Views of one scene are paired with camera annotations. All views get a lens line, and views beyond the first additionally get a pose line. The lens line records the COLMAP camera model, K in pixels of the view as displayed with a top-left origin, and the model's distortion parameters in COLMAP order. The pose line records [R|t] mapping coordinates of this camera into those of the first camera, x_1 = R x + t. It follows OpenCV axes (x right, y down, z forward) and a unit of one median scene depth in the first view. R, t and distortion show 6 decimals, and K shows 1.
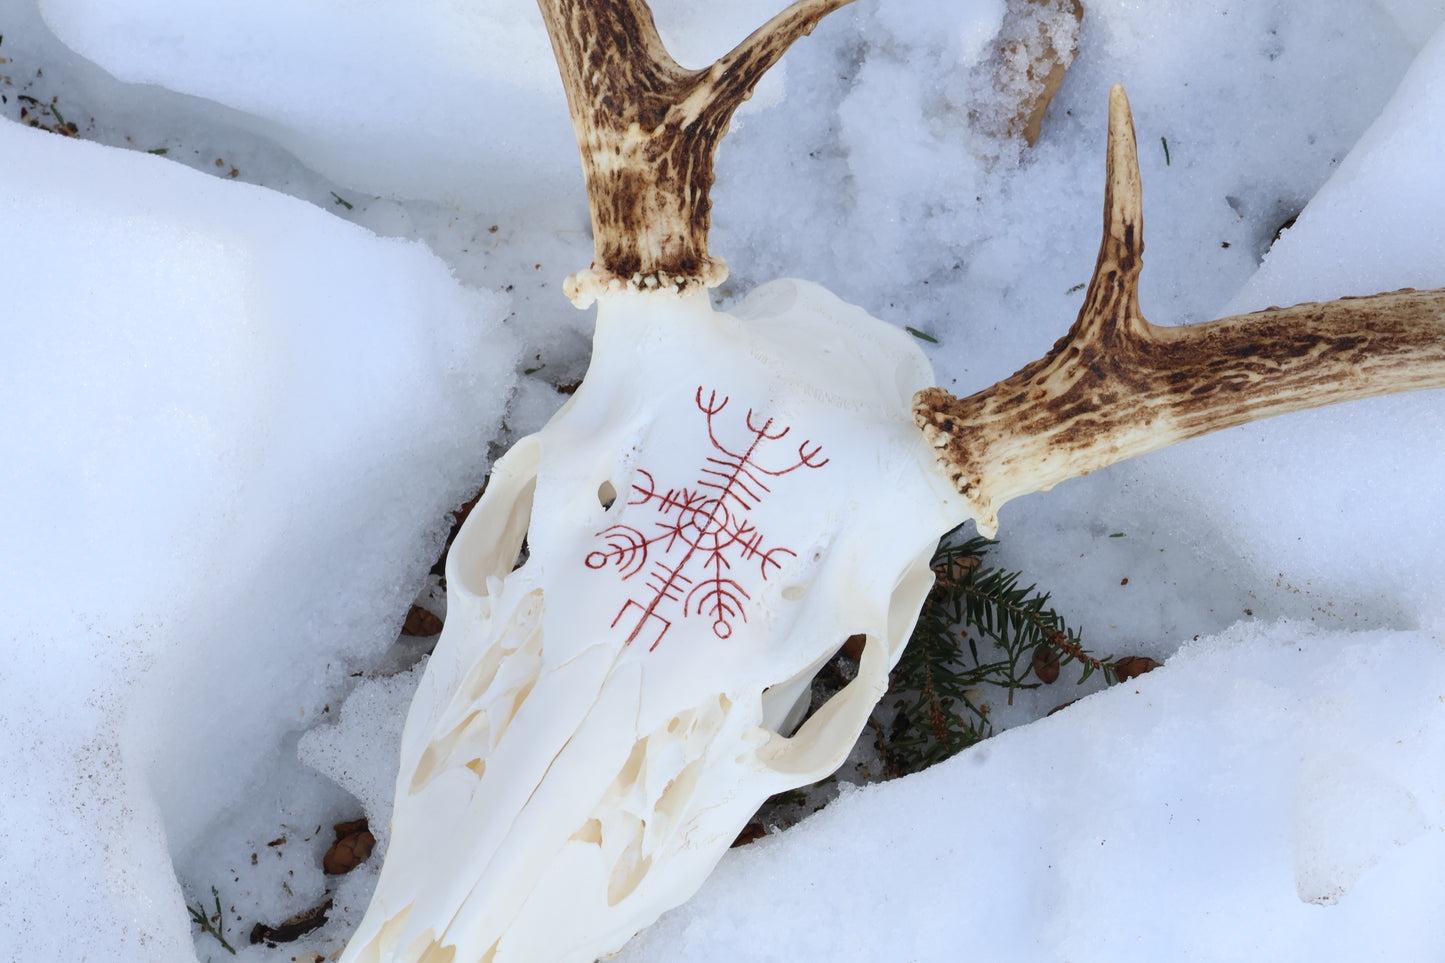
lens RADIAL K [[3998.5, 0, 707.6], [0, 3998.5, 485.3], [0, 0, 1]] dist [0.511192, 0.000000]
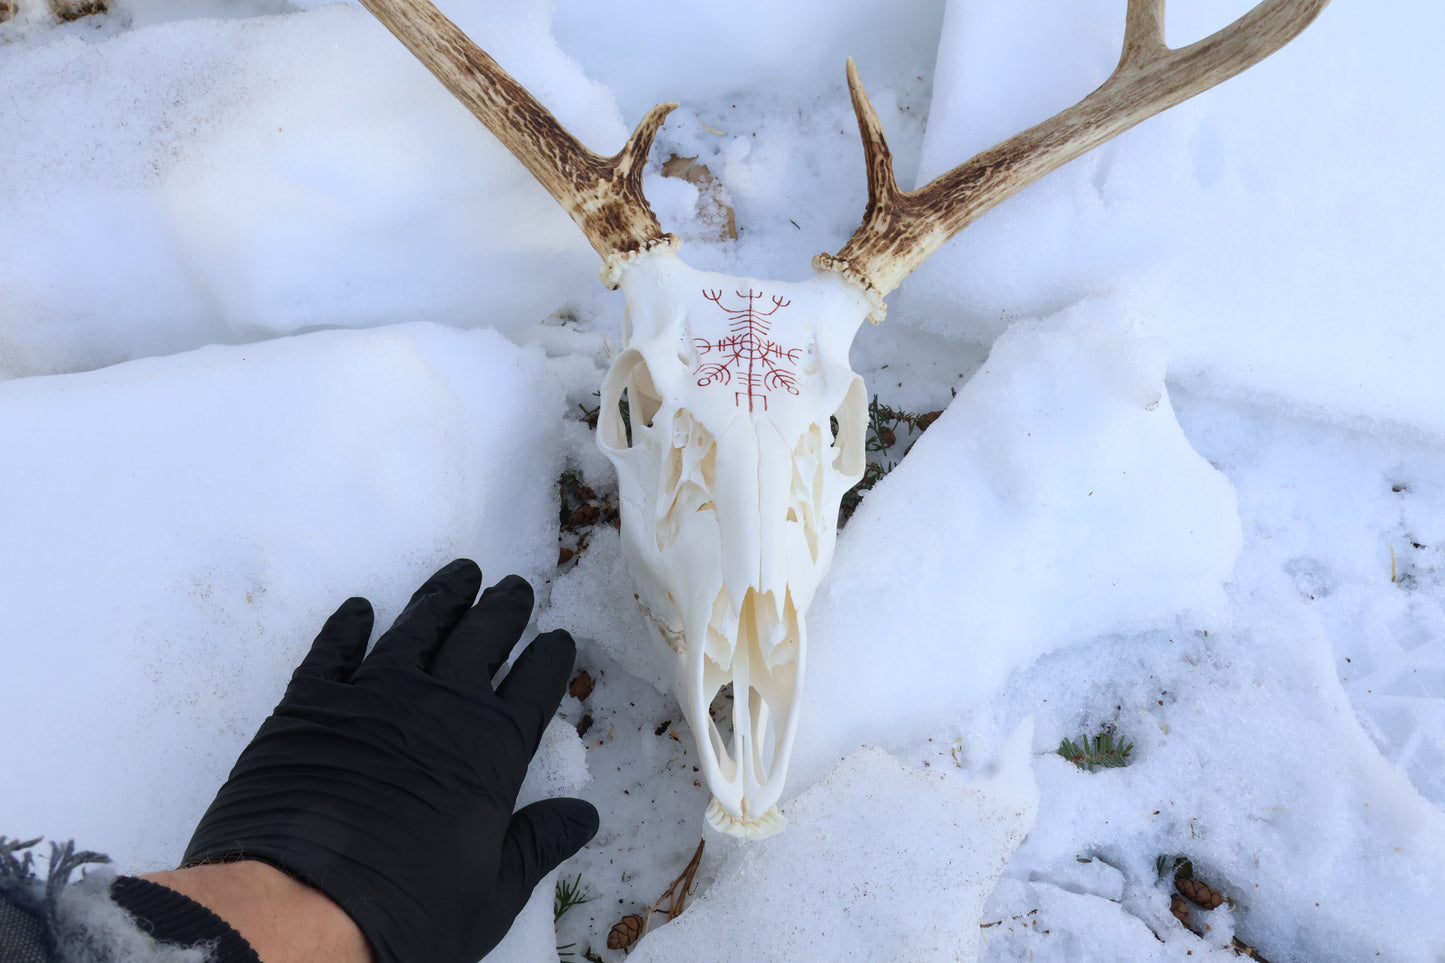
lens RADIAL K [[1224.4, 0, 714.9], [0, 1224.4, 482.9], [0, 0, 1]] dist [-0.143110, 0.085656]
pose [[0.877211, -0.353006, 0.325405, -0.192575], [0.418795, 0.894035, -0.159100, 0.131107], [-0.234760, 0.275842, 0.932094, 0.546749]]
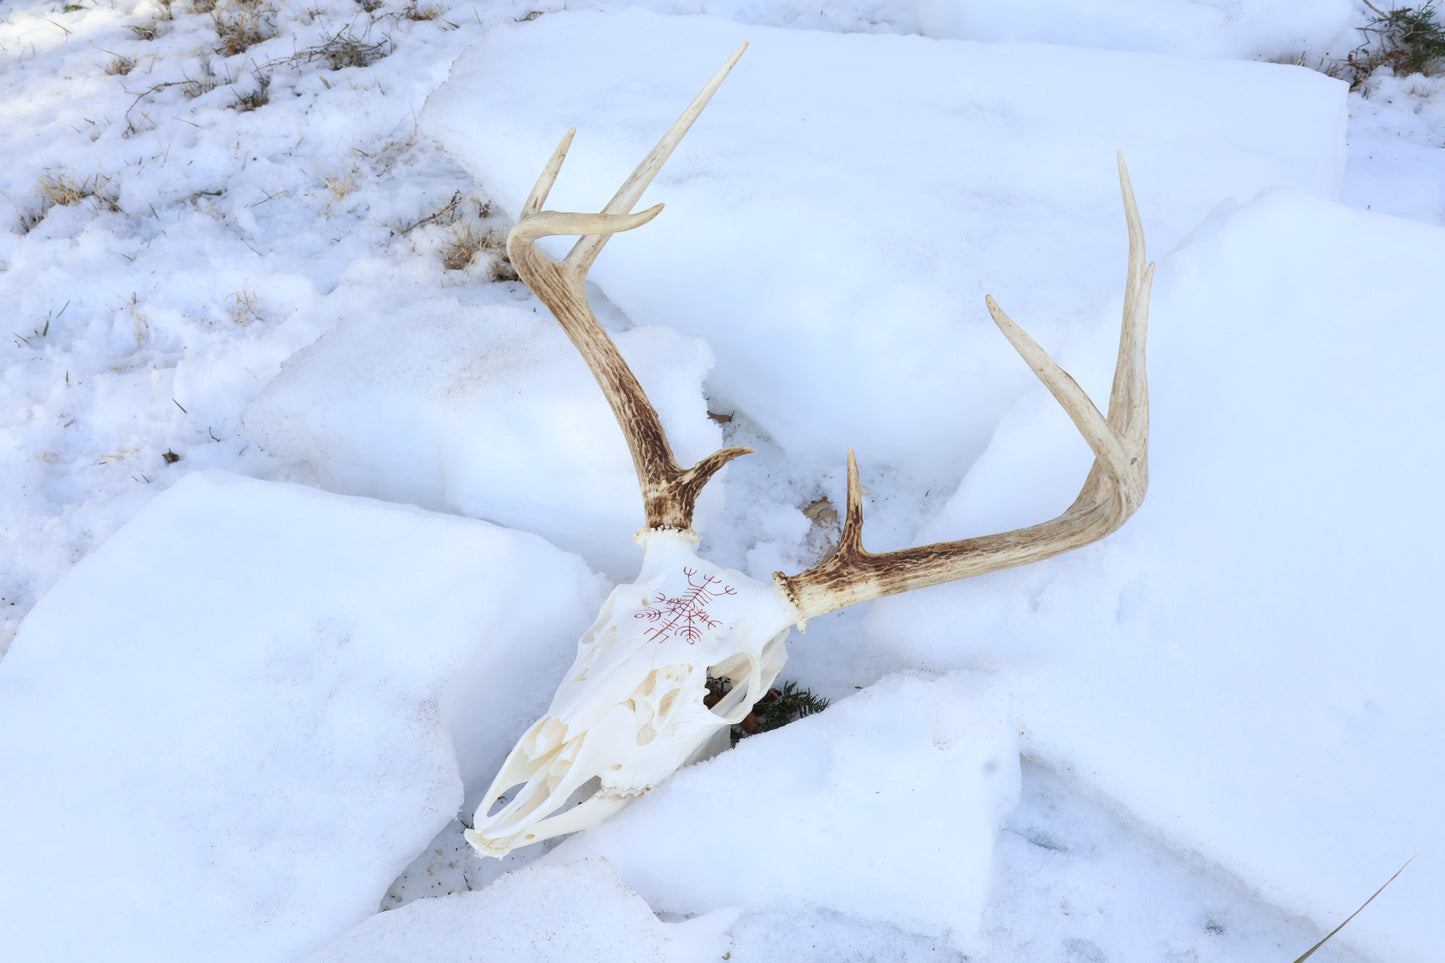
lens RADIAL K [[1477.4, 0, 715.4], [0, 1477.4, 494.7], [0, 0, 1]] dist [-0.002599, 0.000000]
pose [[0.999654, 0.023081, -0.012650, 0.027134], [-0.026320, 0.879995, -0.474252, 0.369003], [0.000185, 0.474421, 0.880298, 0.176716]]
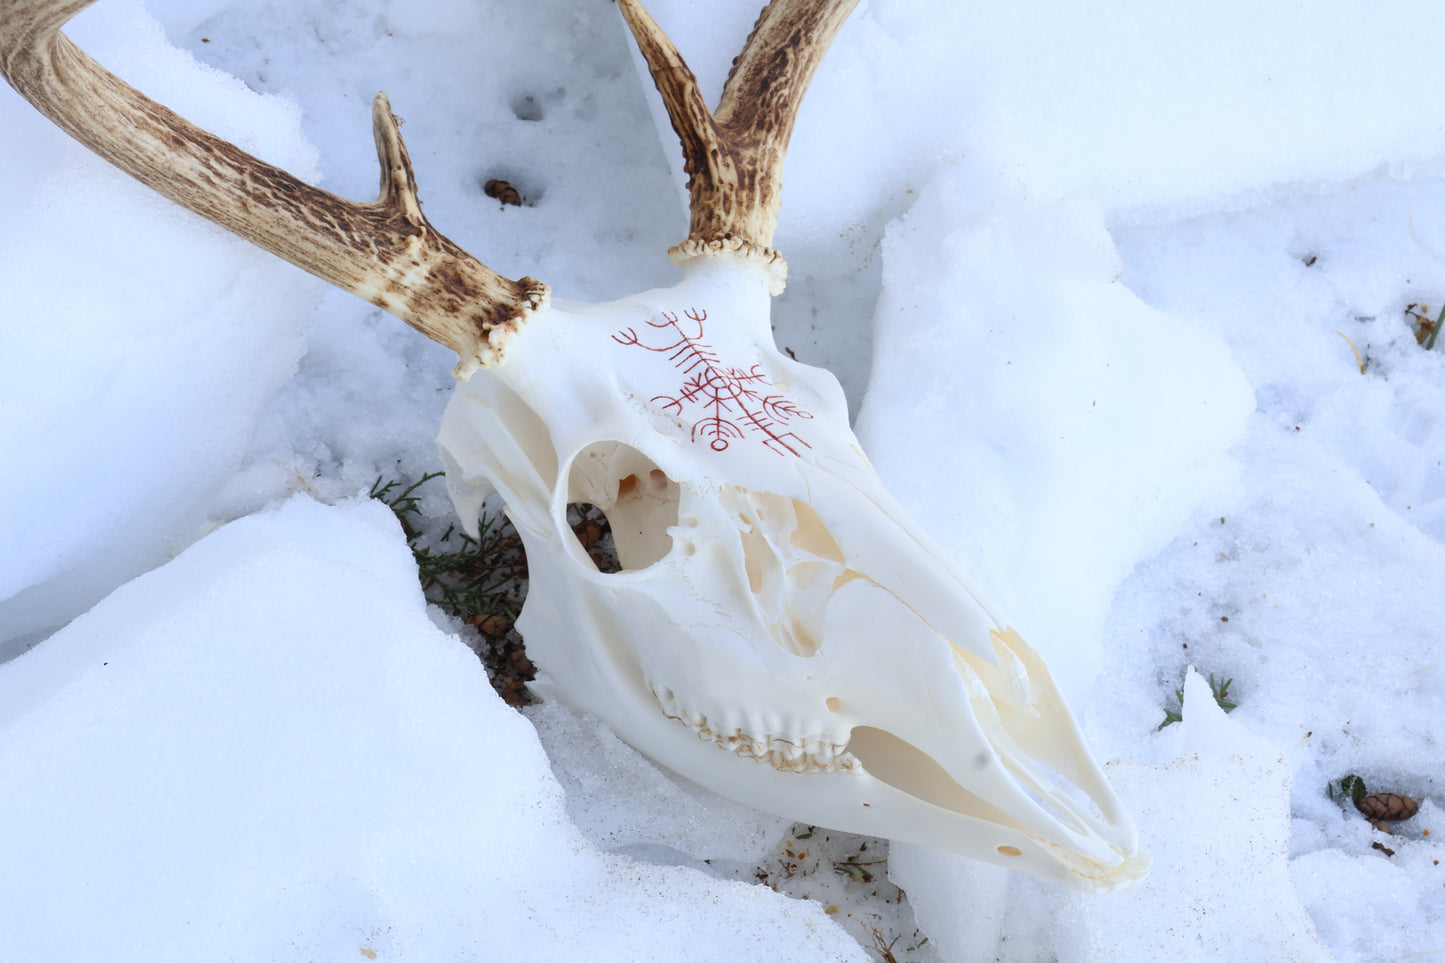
lens RADIAL K [[2876.9, 0, 701.9], [0, 2876.9, 492.0], [0, 0, 1]] dist [0.285544, 0.000000]
pose [[0.401499, -0.612920, 0.680535, -0.630097], [0.739427, 0.655382, 0.154022, -0.110115], [-0.540414, 0.441366, 0.716344, 0.367125]]
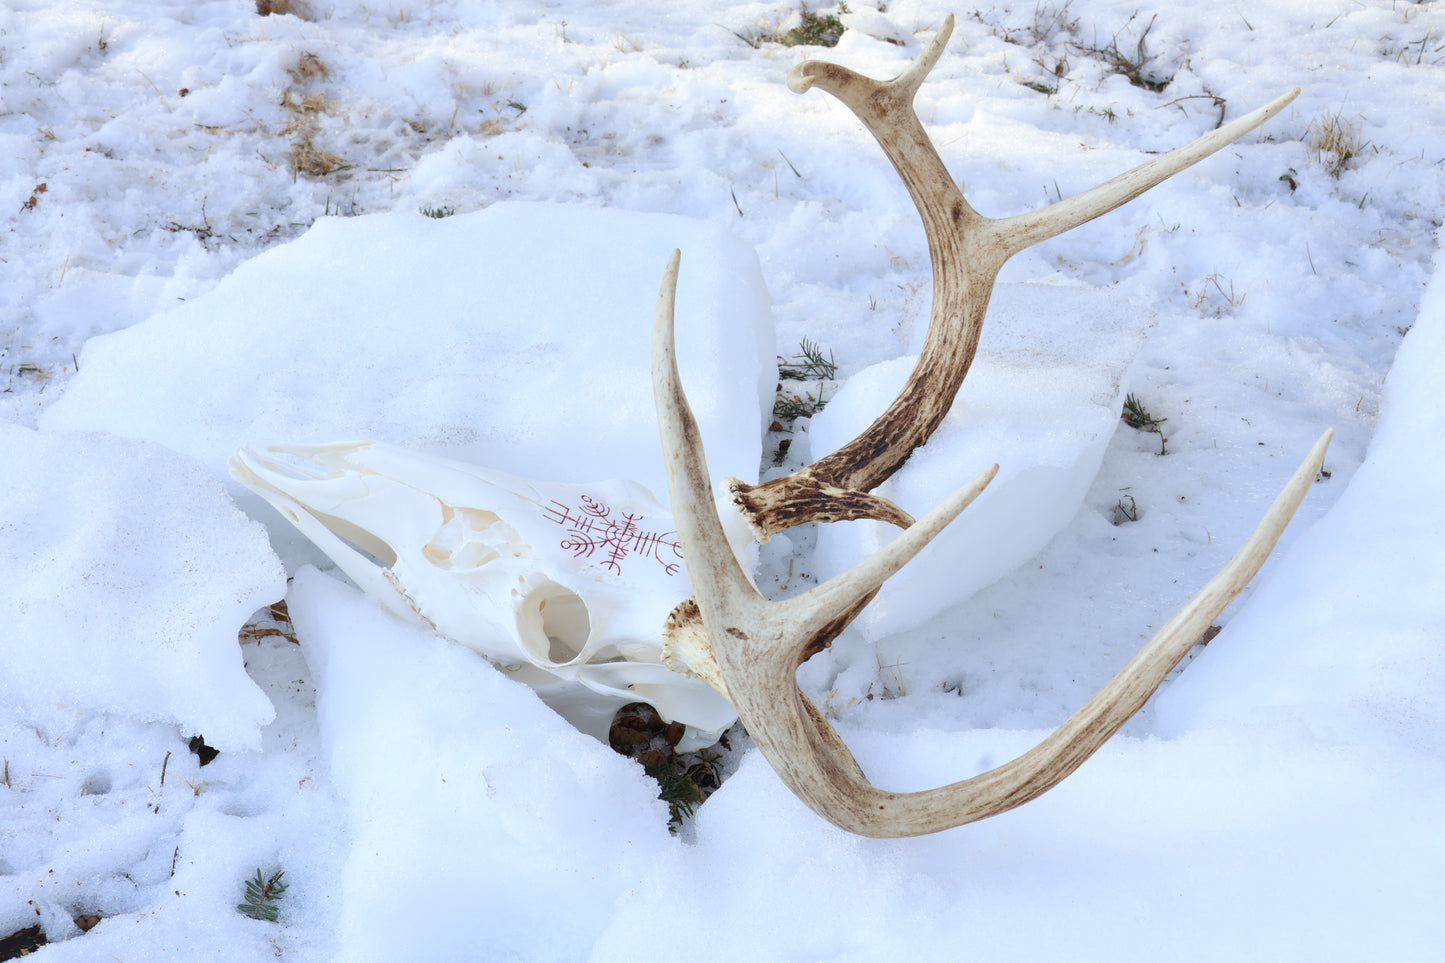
lens RADIAL K [[2000.3, 0, 702.4], [0, 2000.3, 486.1], [0, 0, 1]] dist [0.128543, 0.000000]
pose [[0.263255, 0.580356, -0.770639, 0.745386], [-0.923663, 0.382203, -0.027699, -0.009476], [0.278465, 0.719103, 0.636670, 0.363427]]
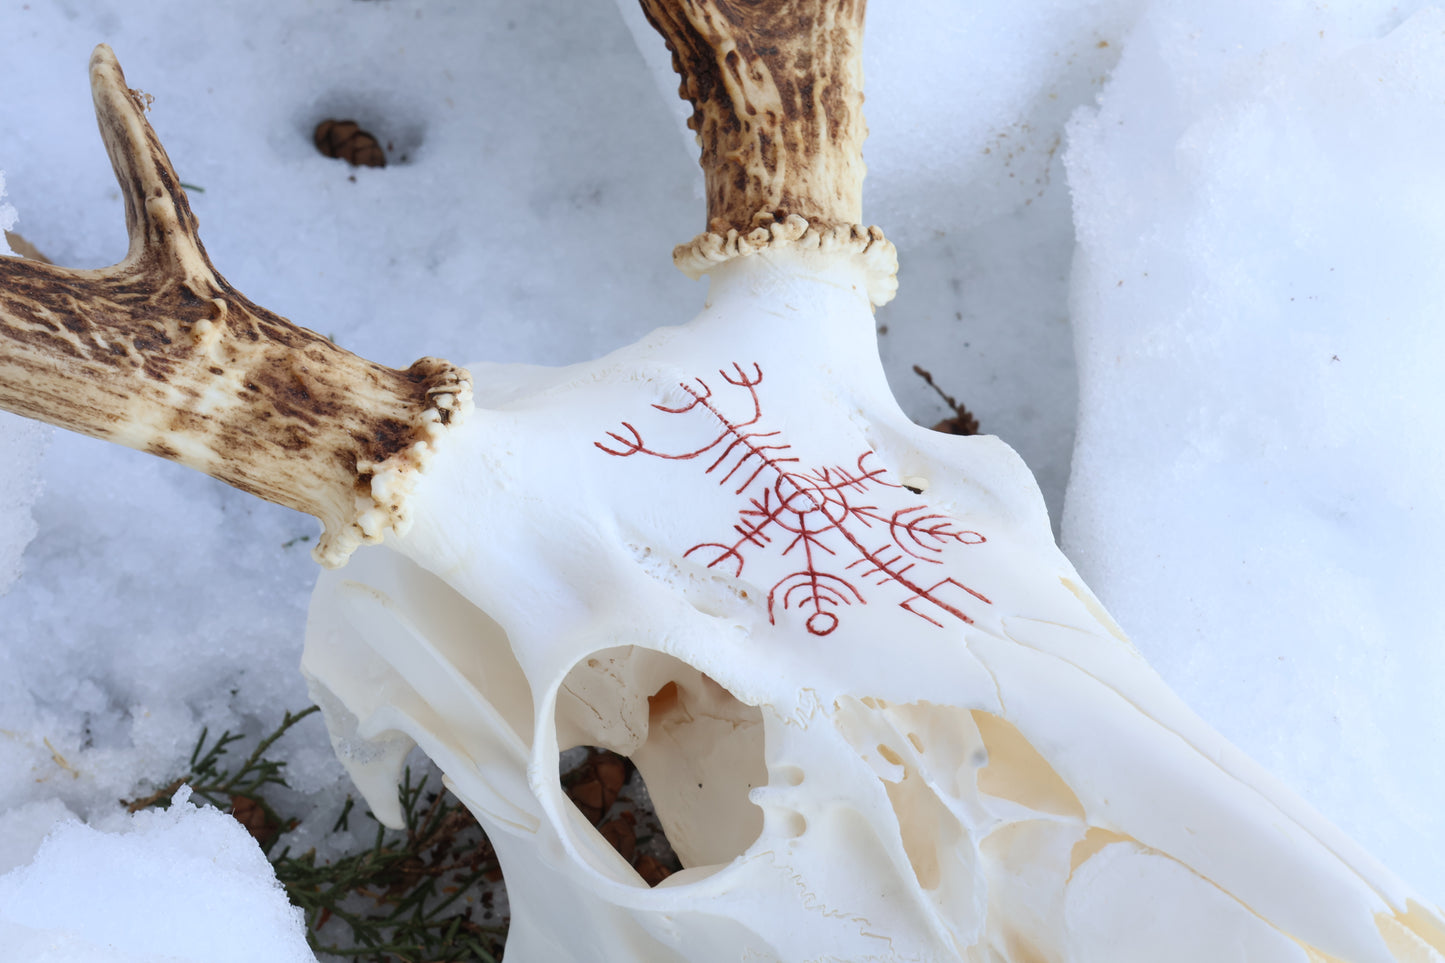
lens RADIAL K [[5496.9, 0, 713.3], [0, 5496.9, 505.2], [0, 0, 1]] dist [0.897664, 0.000000]
pose [[0.314768, -0.682779, 0.659344, -0.613559], [0.829774, 0.535230, 0.158124, -0.149148], [-0.460865, 0.497334, 0.735025, 0.317611]]
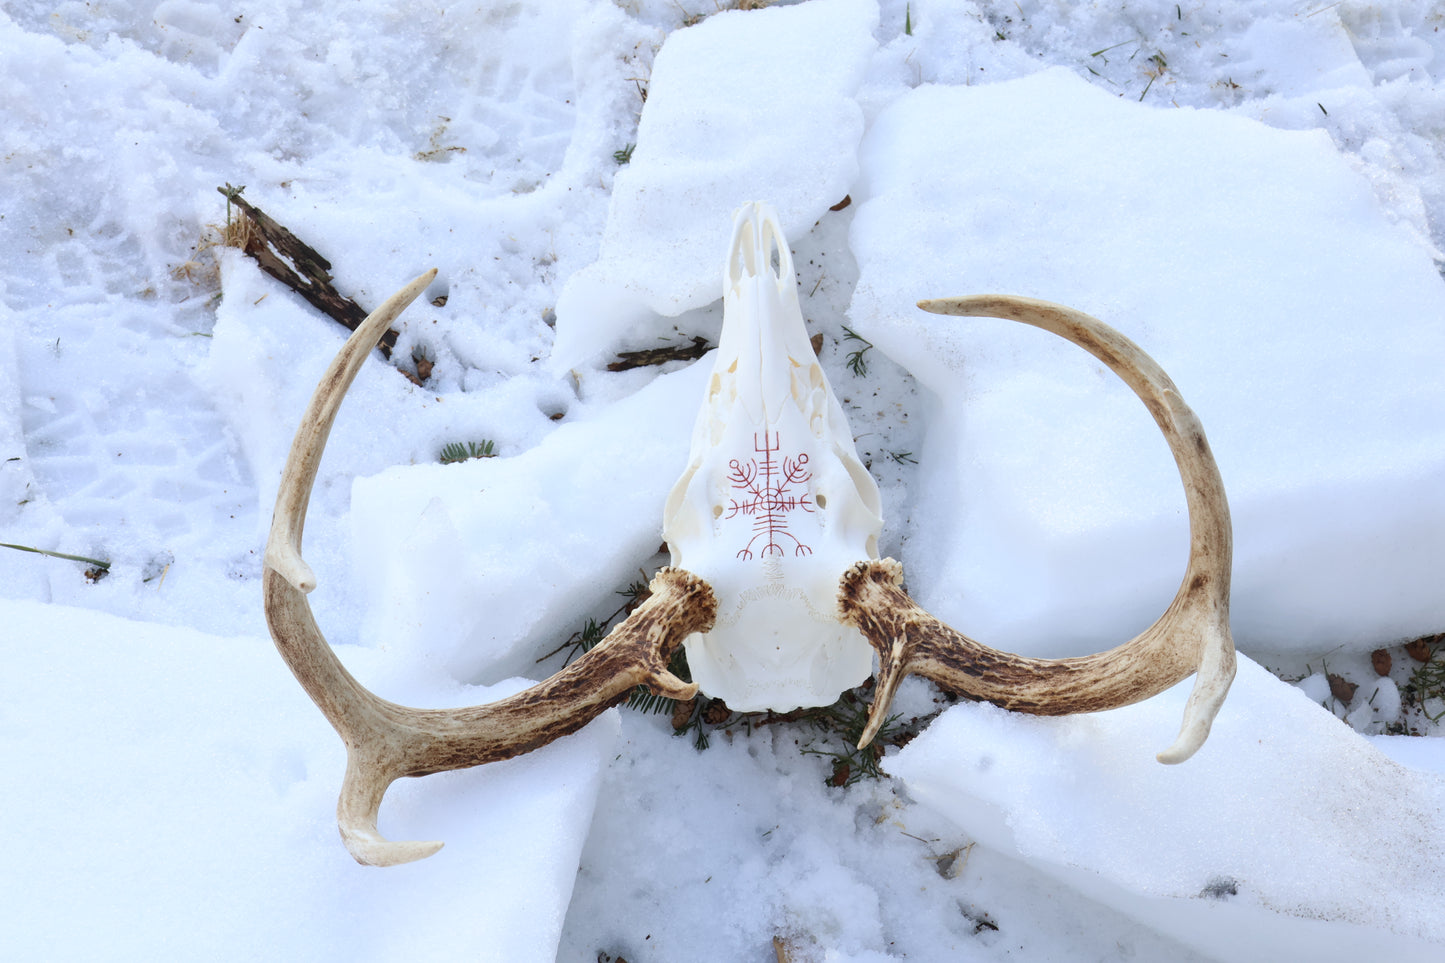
lens RADIAL K [[2142.2, 0, 708.9], [0, 2142.2, 488.8], [0, 0, 1]] dist [0.160179, 0.000000]
pose [[-0.856603, 0.424068, -0.293934, 0.340302], [-0.482942, -0.458391, 0.746086, -0.777816], [0.181655, 0.781053, 0.597460, 0.333637]]
